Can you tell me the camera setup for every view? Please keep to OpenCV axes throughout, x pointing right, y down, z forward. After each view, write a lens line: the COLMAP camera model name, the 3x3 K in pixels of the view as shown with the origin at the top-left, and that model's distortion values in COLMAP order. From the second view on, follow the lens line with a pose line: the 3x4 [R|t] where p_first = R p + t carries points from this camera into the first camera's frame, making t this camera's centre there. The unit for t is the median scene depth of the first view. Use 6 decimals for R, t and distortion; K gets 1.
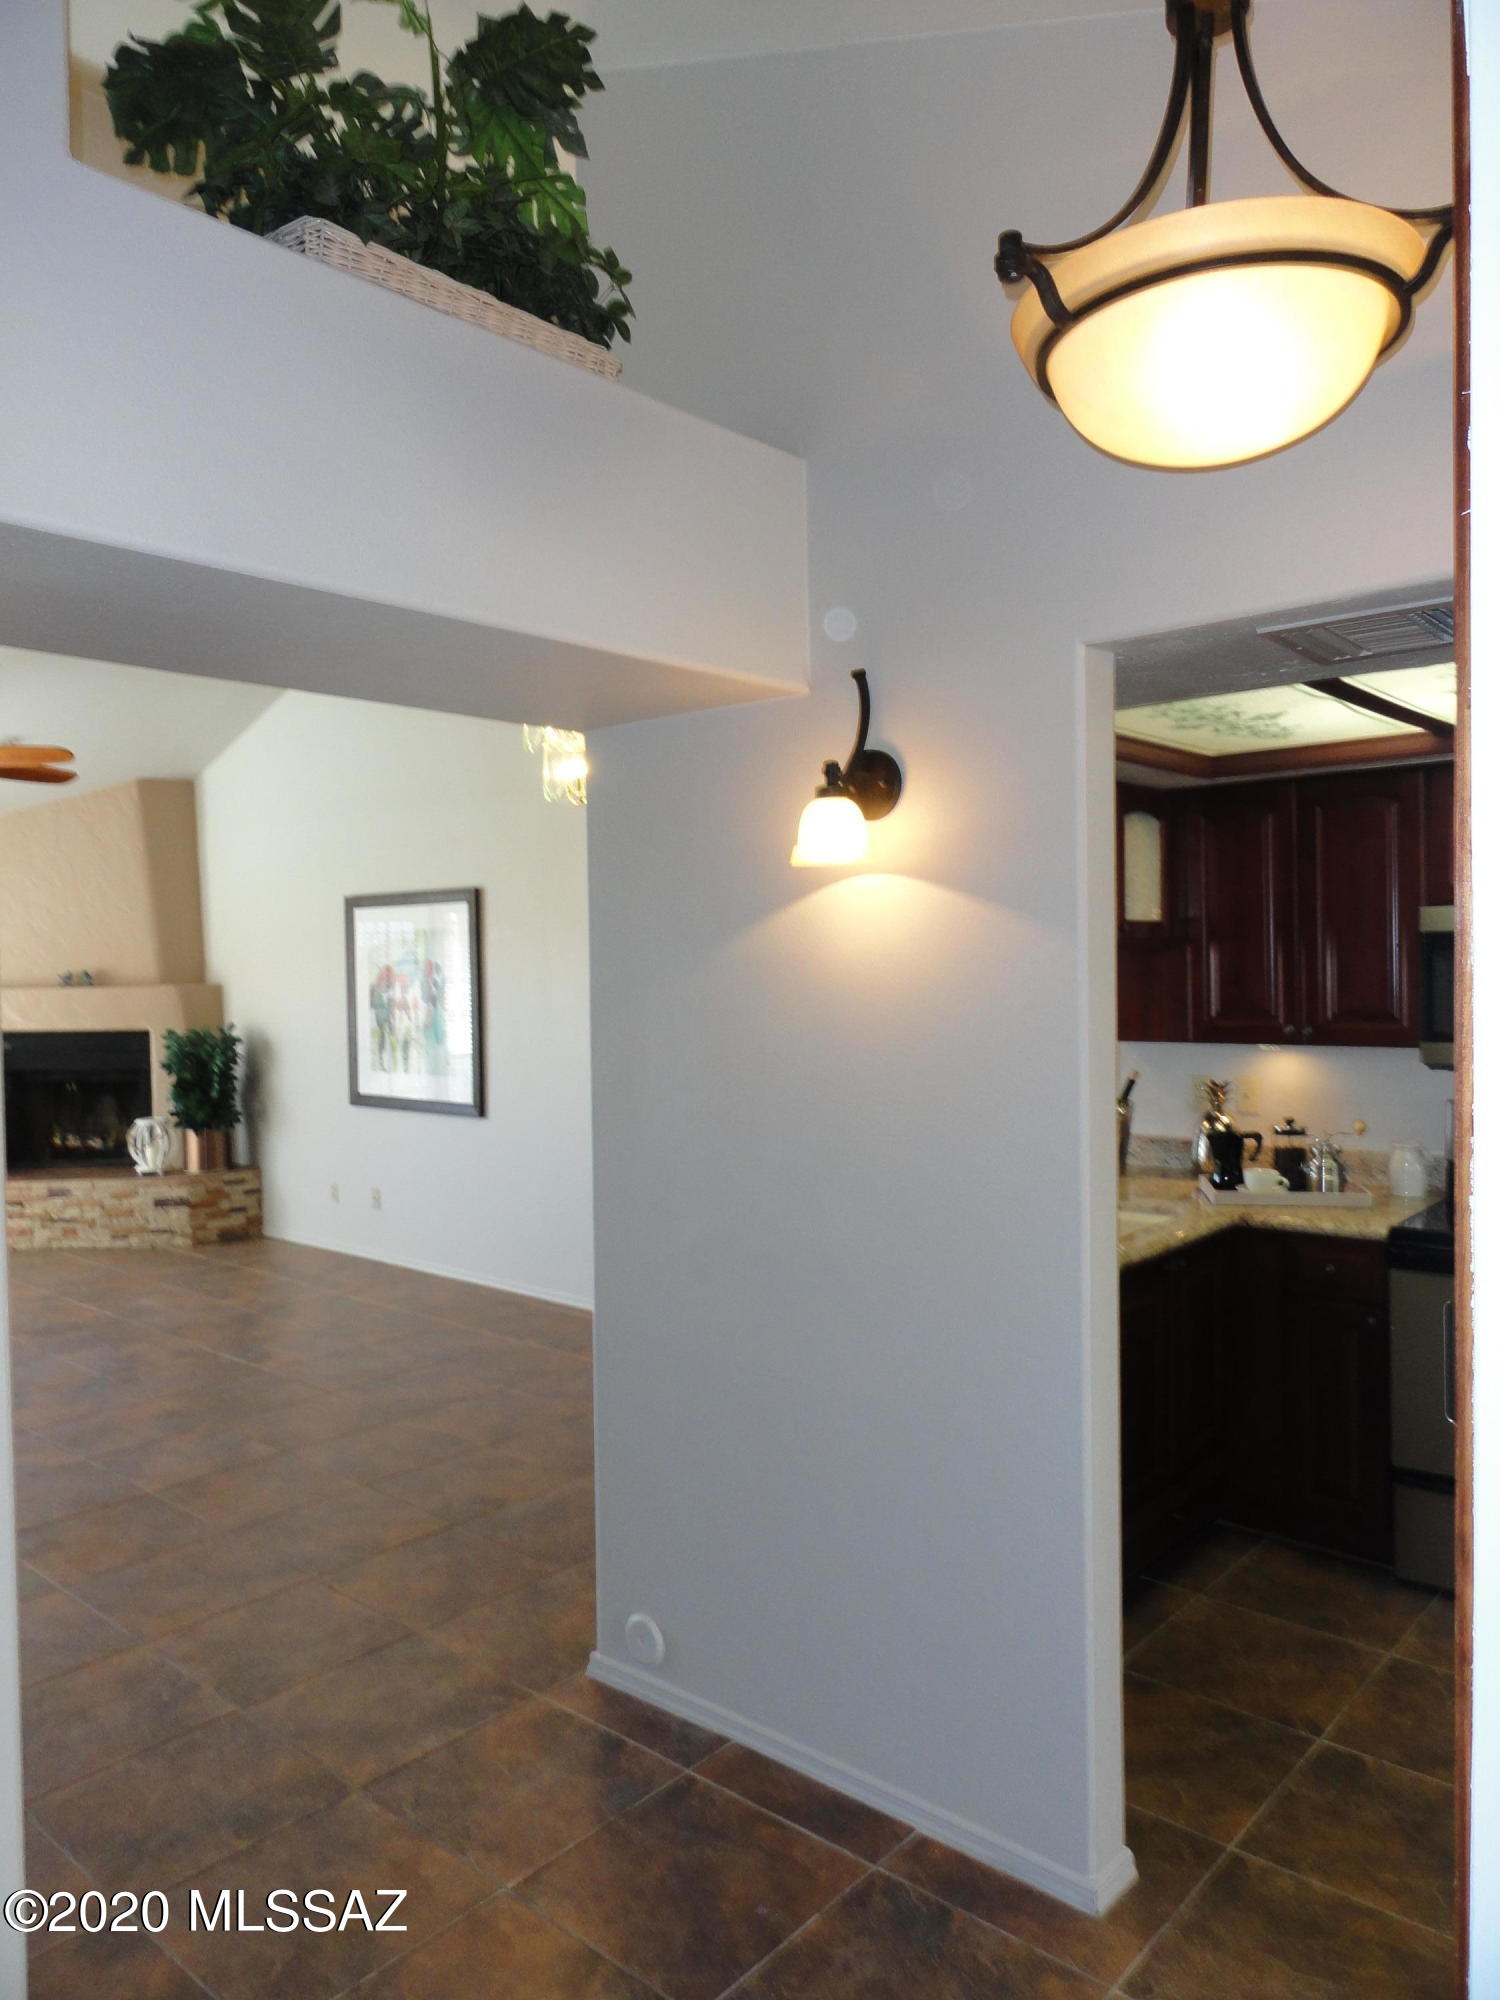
lens RADIAL K [[1396.5, 0, 759.0], [0, 1396.5, 1003.7], [0, 0, 1]] dist [-0.004616, 0.006270]
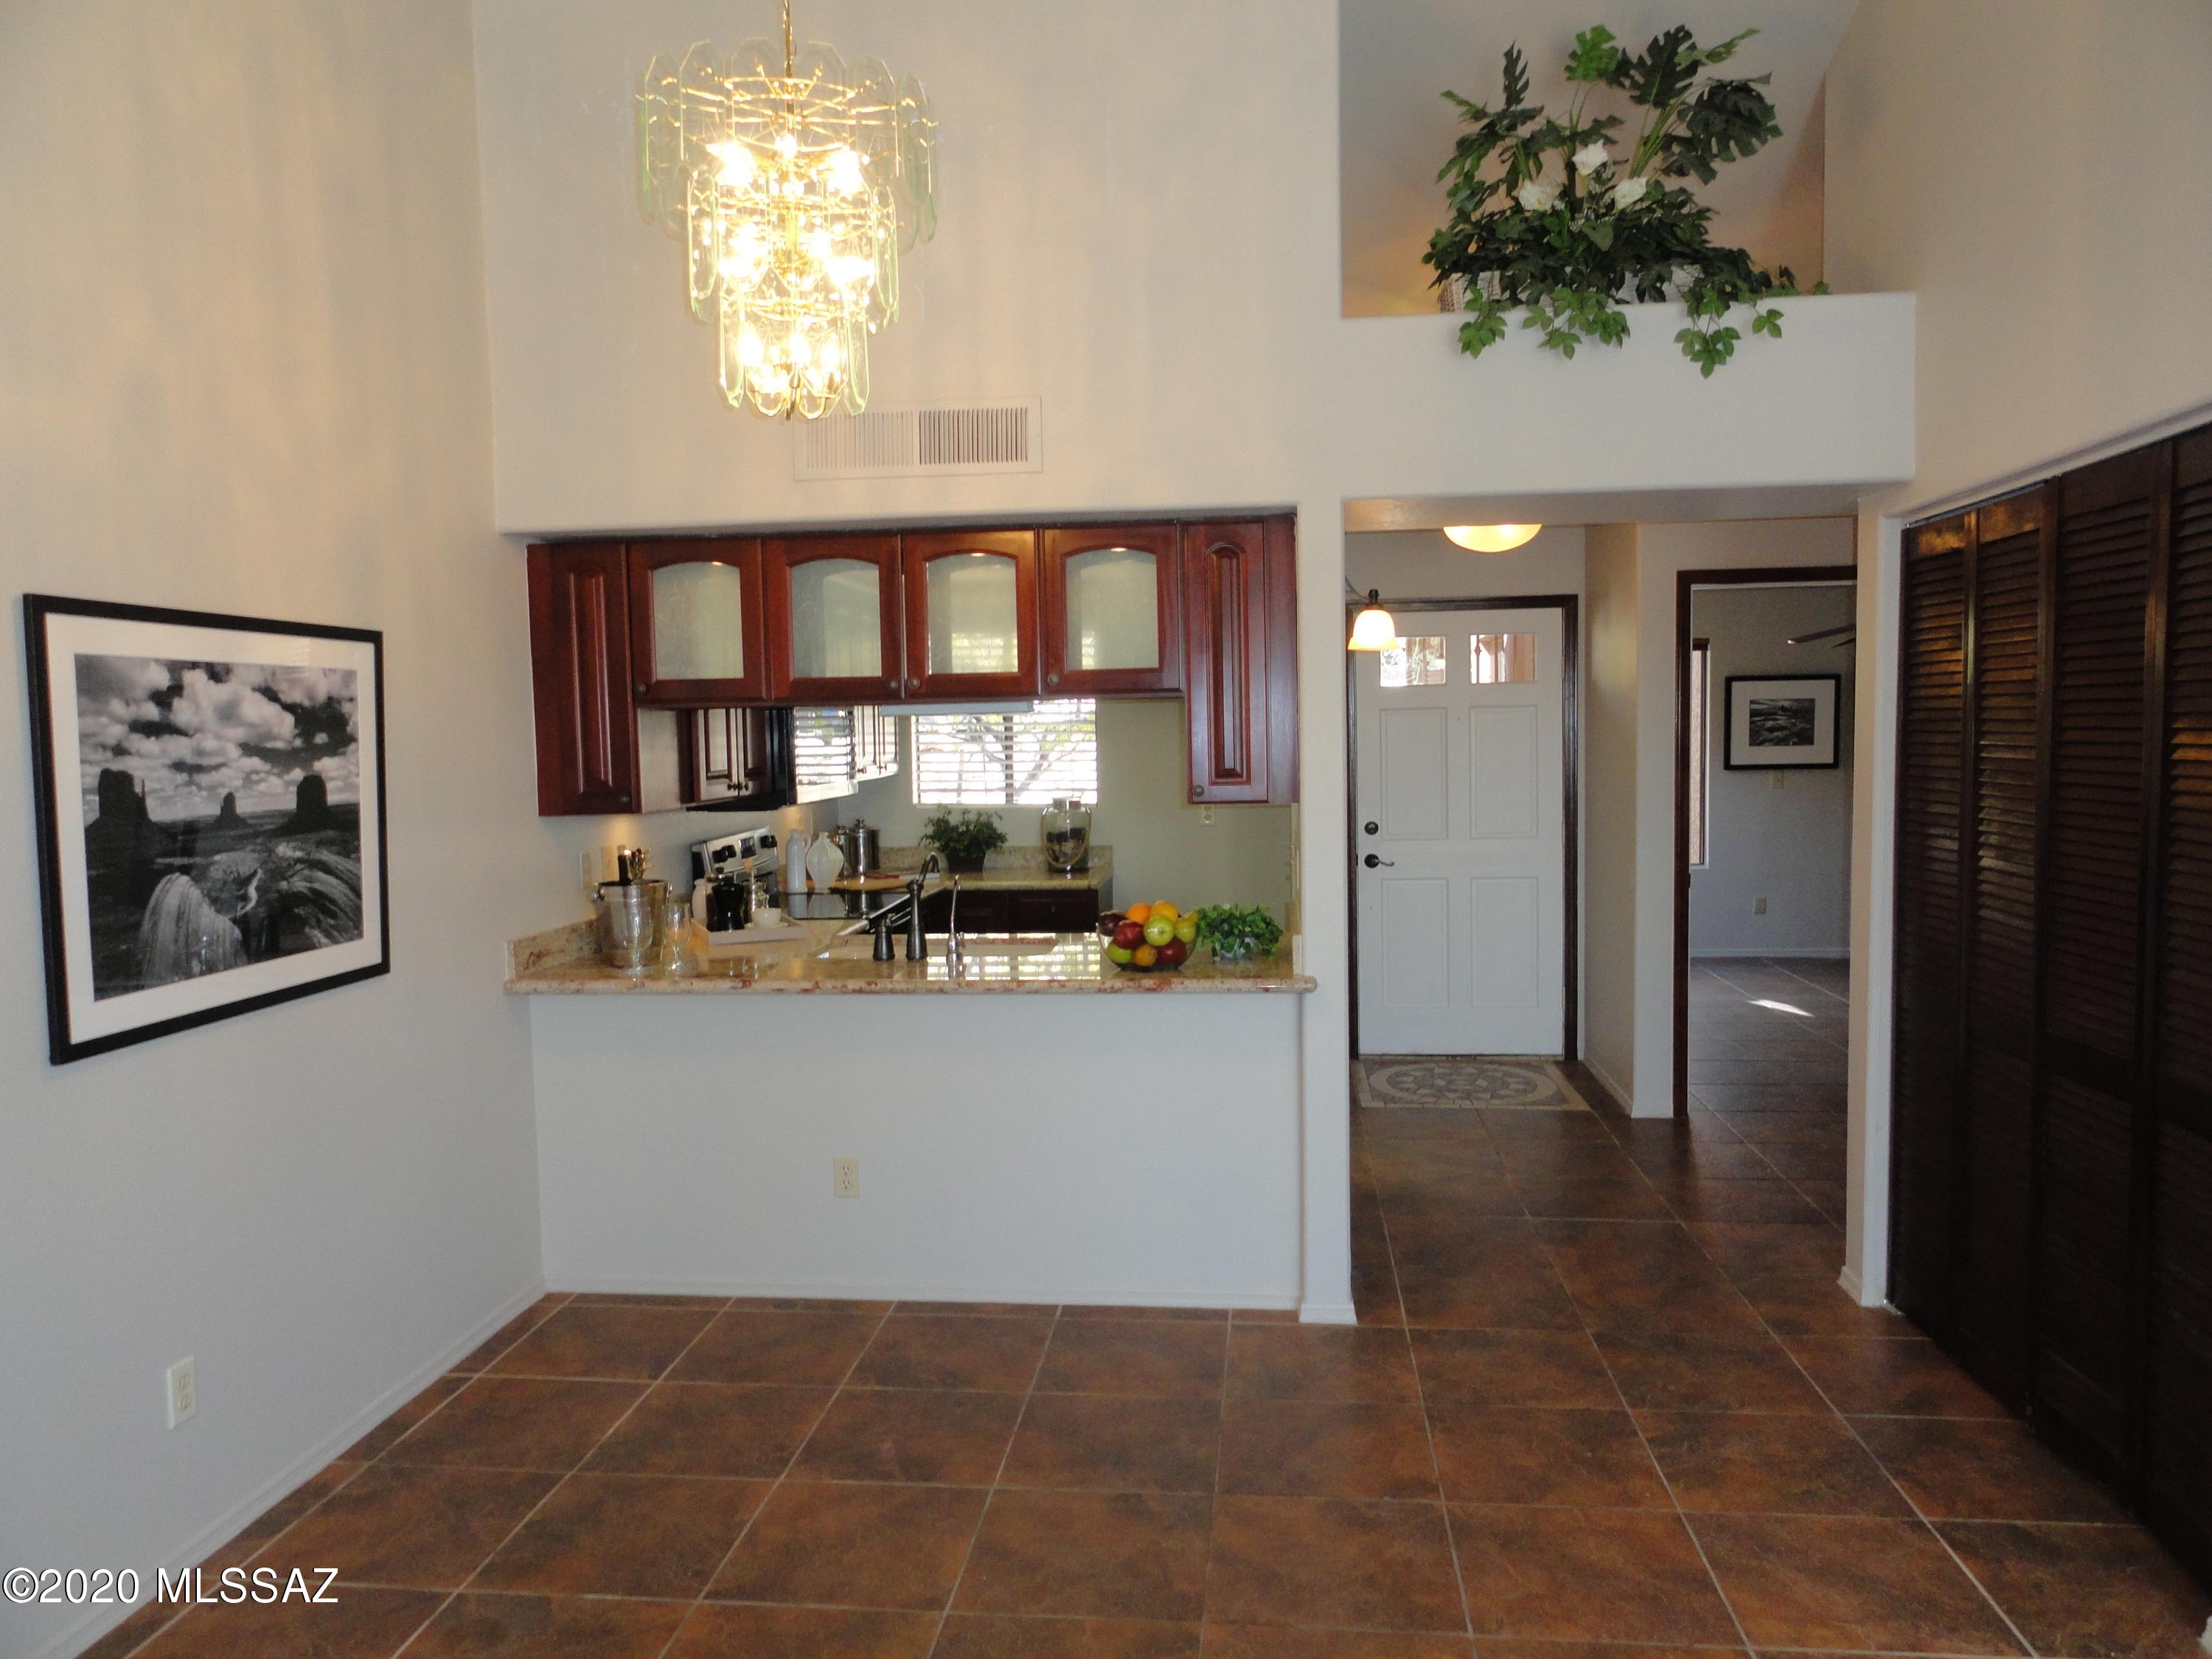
lens RADIAL K [[1544.6, 0, 1104.3], [0, 1544.6, 836.6], [0, 0, 1]] dist [-0.004616, 0.006270]
pose [[-0.567692, -0.034408, 0.822522, -0.431272], [0.049100, 0.995932, 0.075550, -0.010574], [-0.821775, 0.083275, -0.563693, 0.770122]]
